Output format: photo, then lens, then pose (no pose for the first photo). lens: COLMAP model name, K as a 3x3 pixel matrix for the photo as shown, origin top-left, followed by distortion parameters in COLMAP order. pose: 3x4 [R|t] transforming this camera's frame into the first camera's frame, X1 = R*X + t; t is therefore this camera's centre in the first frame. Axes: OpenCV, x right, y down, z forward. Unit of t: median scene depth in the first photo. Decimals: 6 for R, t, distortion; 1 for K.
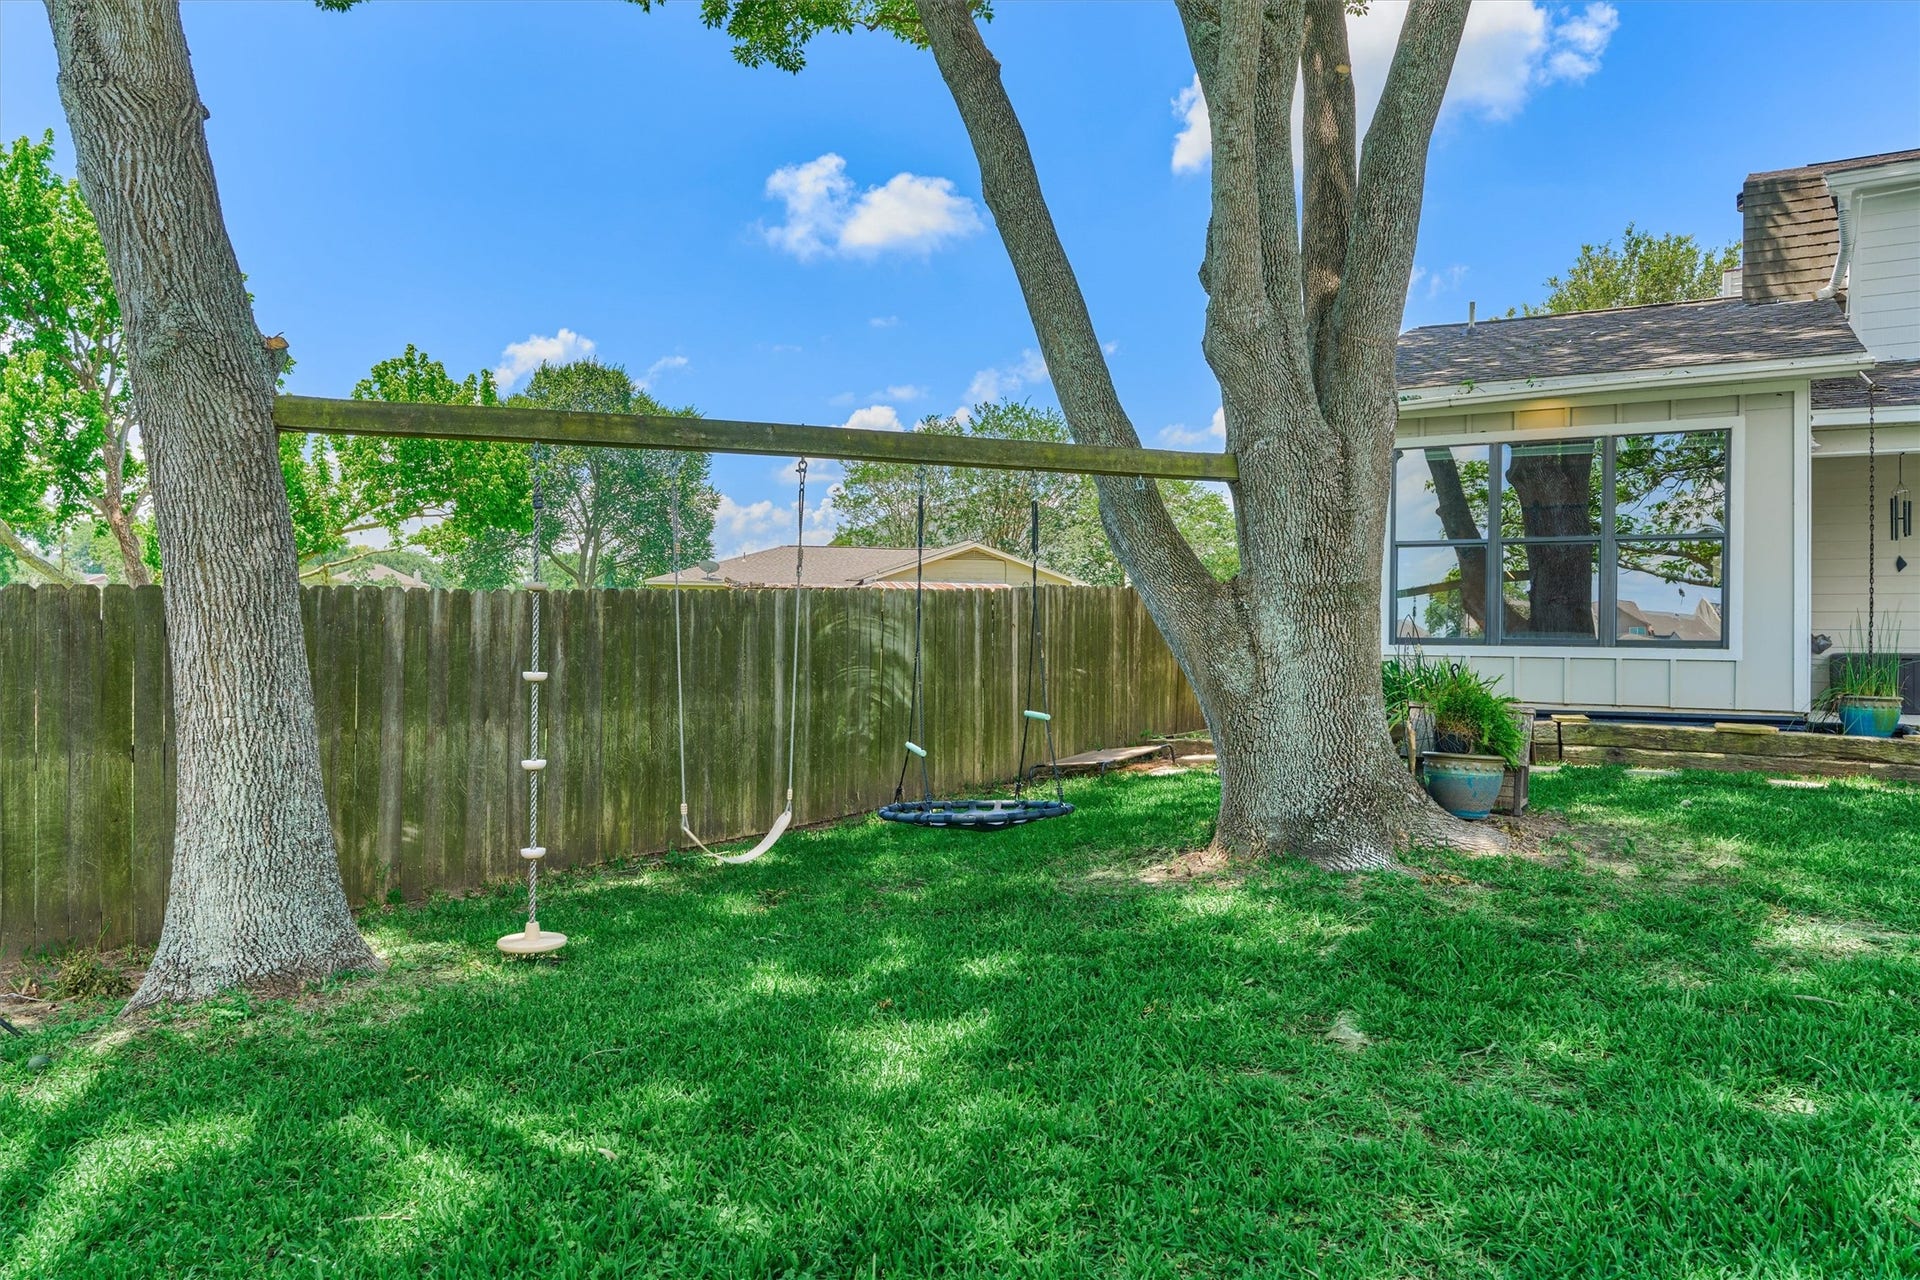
lens RADIAL K [[1335.7, 0, 951.5], [0, 1335.7, 633.2], [0, 0, 1]] dist [-0.003395, -0.003103]
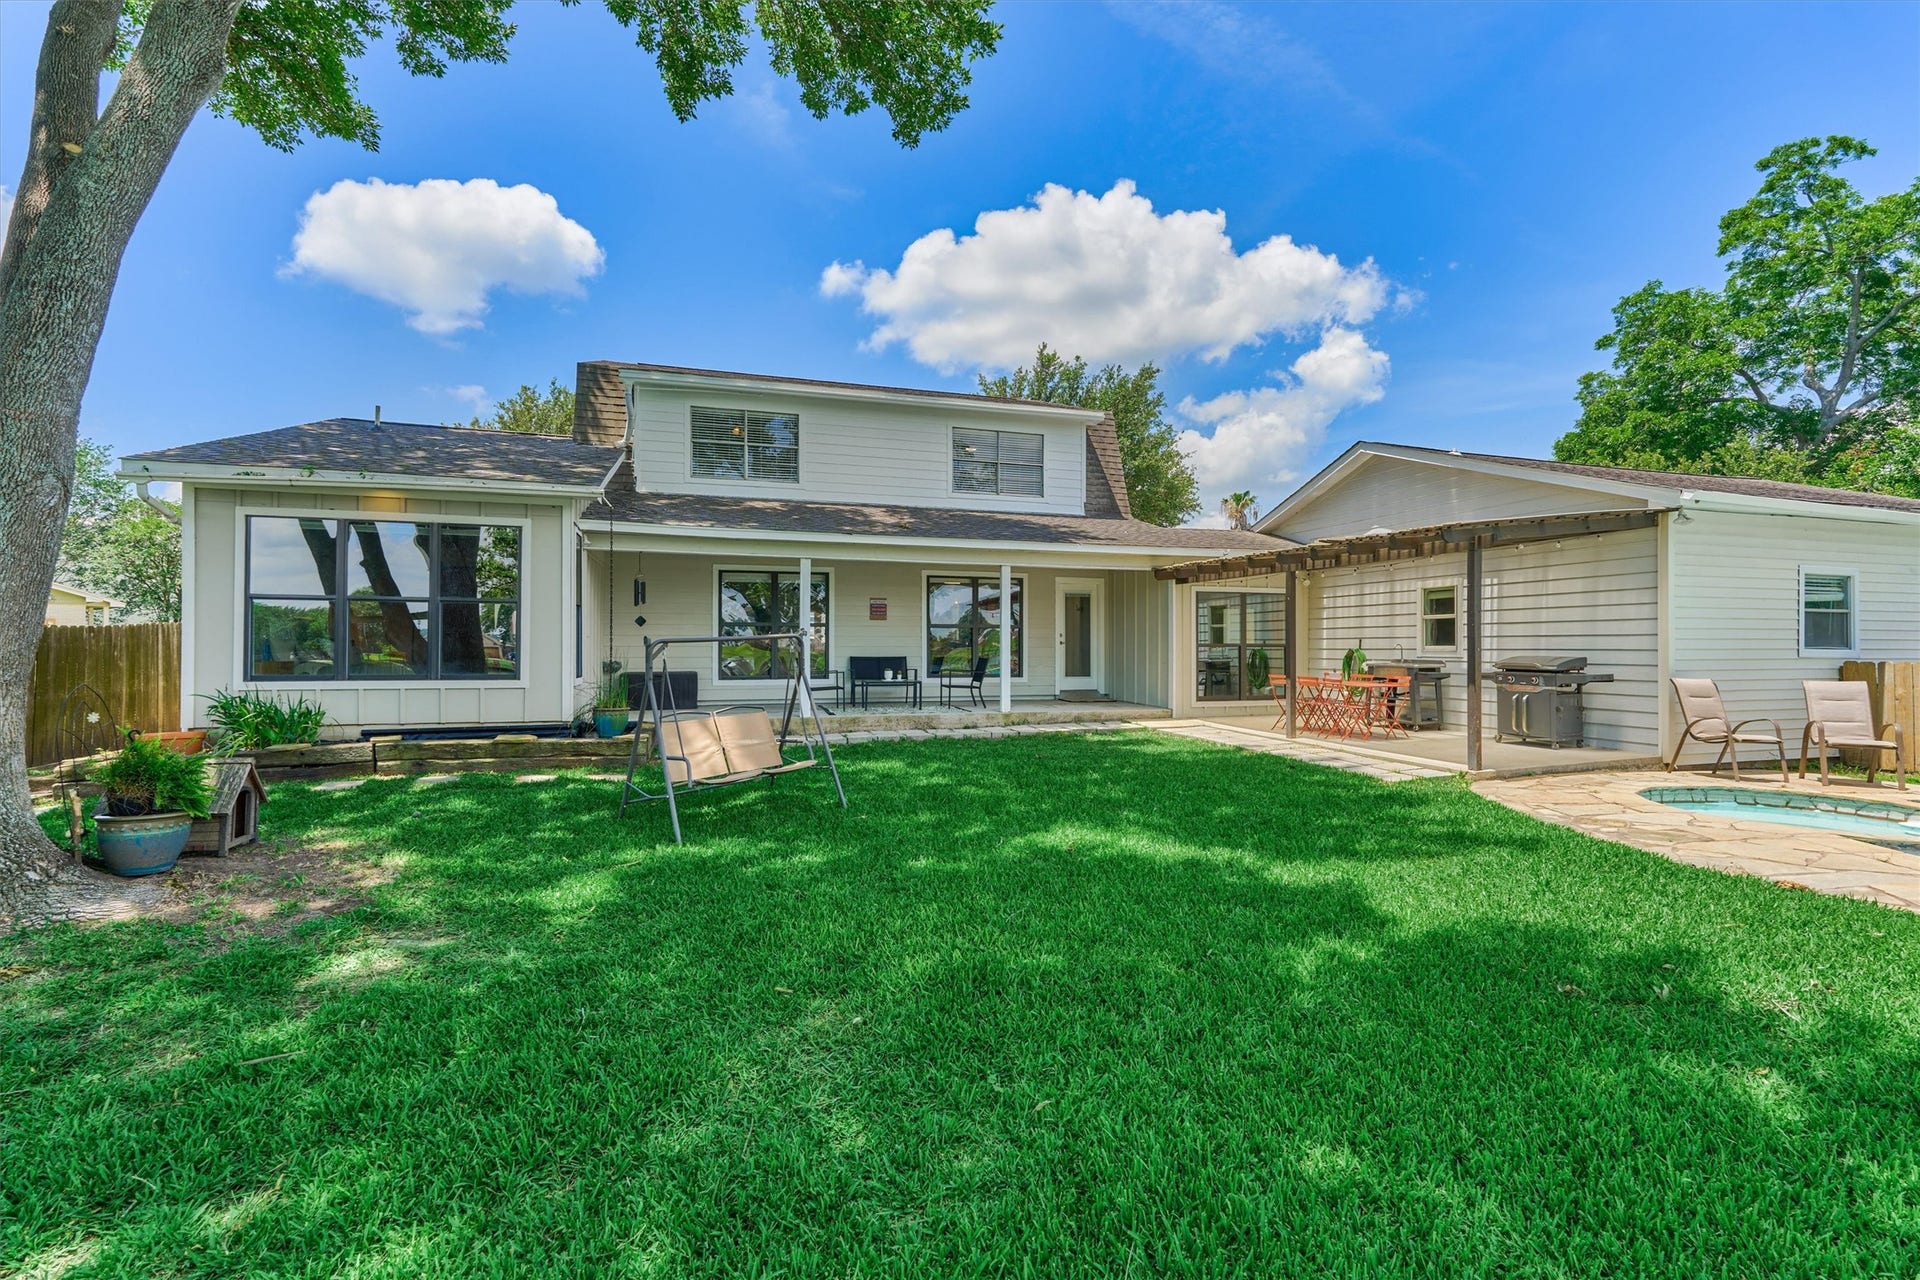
lens RADIAL K [[839.8, 0, 965.2], [0, 839.8, 640.5], [0, 0, 1]] dist [-0.002278, -0.000226]
pose [[0.664307, -0.006631, 0.747431, 0.221741], [0.000206, 0.999962, 0.008688, -0.037884], [-0.747460, -0.005618, 0.664283, 0.038459]]
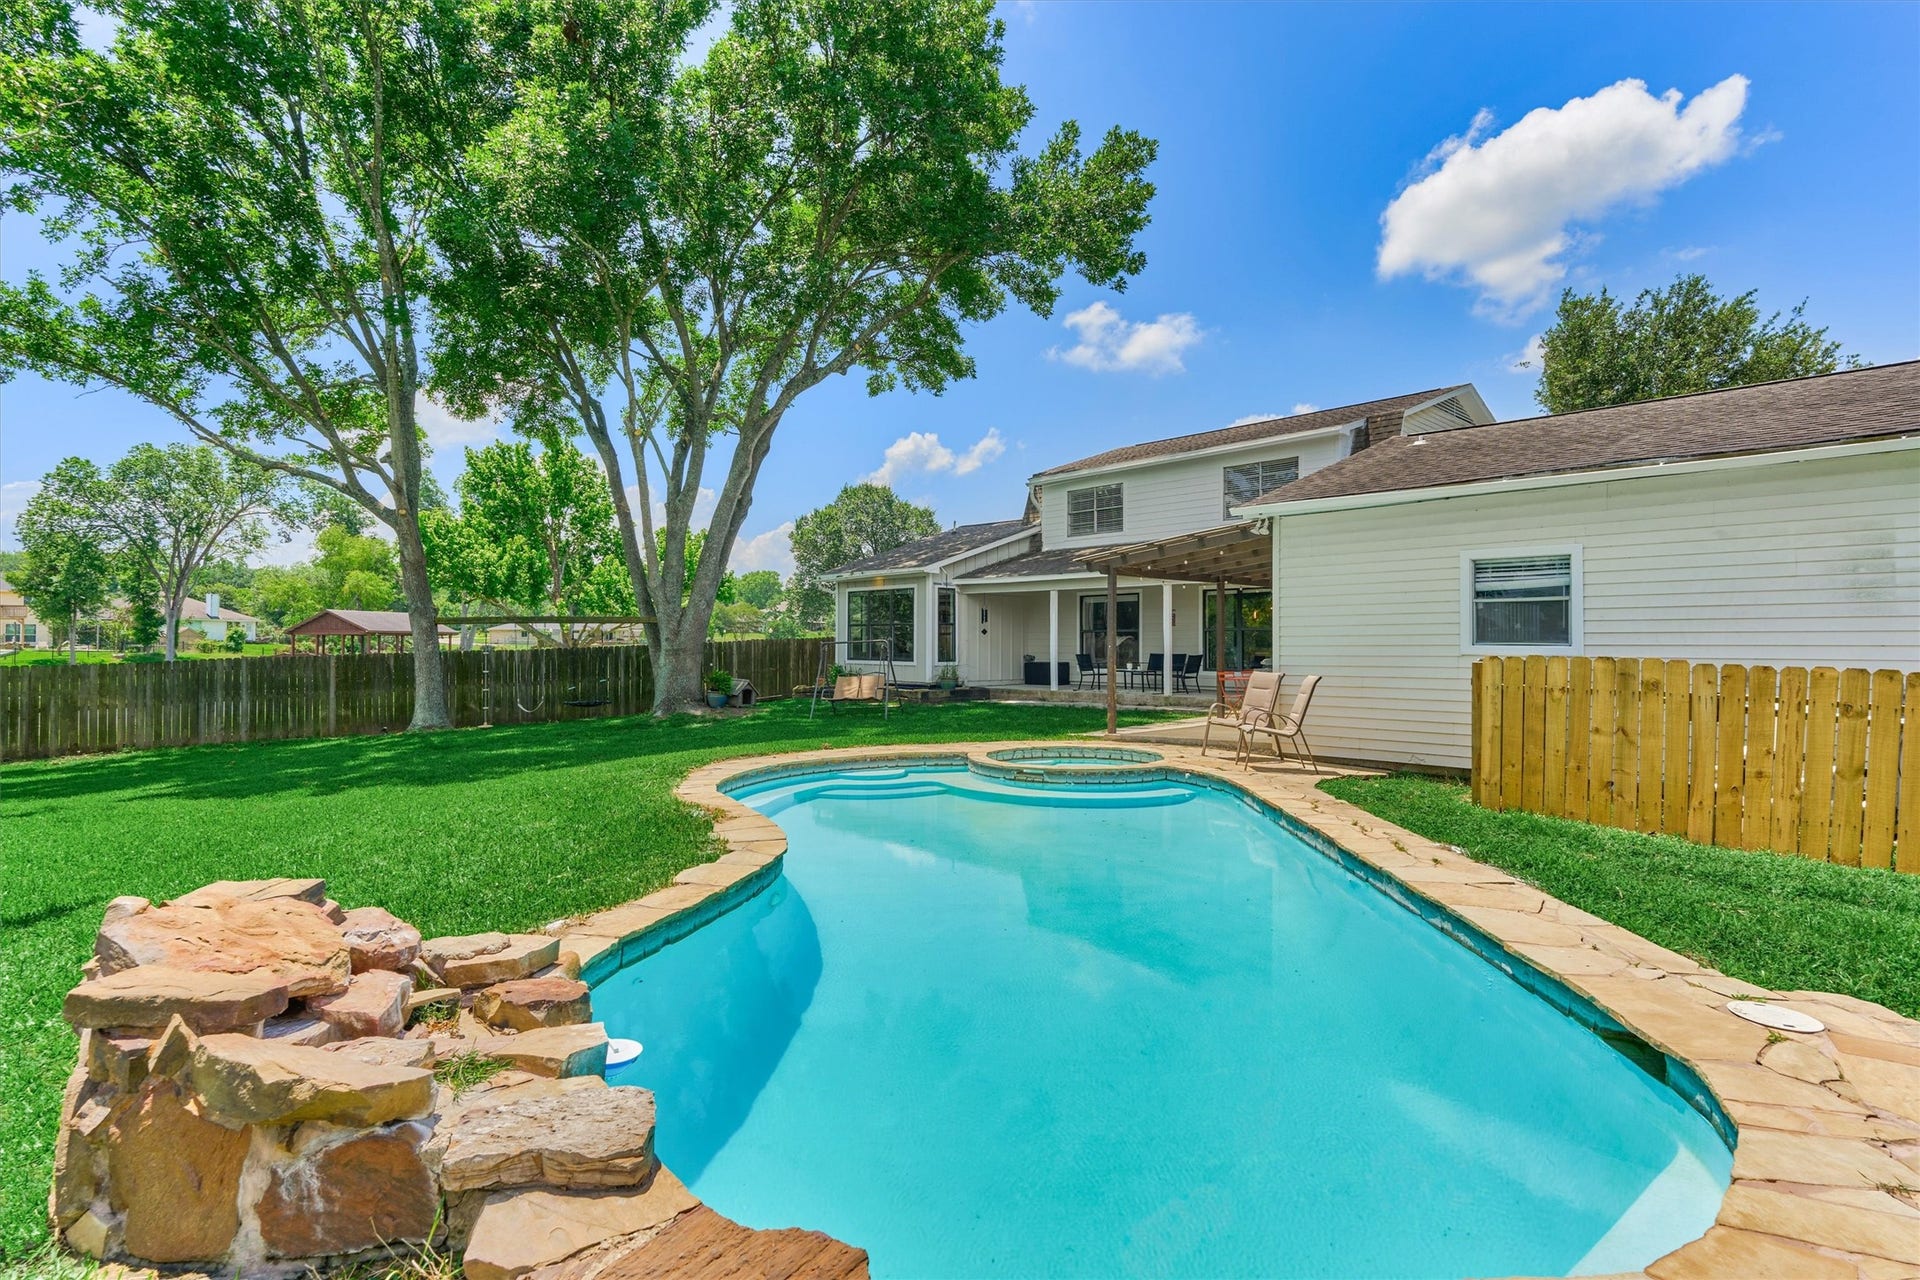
lens RADIAL K [[1017.6, 0, 963.1], [0, 1017.6, 645.5], [0, 0, 1]] dist [-0.000708, -0.000083]
pose [[0.964542, -0.010380, -0.263727, 1.273743], [0.010093, 0.999946, -0.002440, -0.020116], [0.263738, -0.000308, 0.964594, -1.147899]]
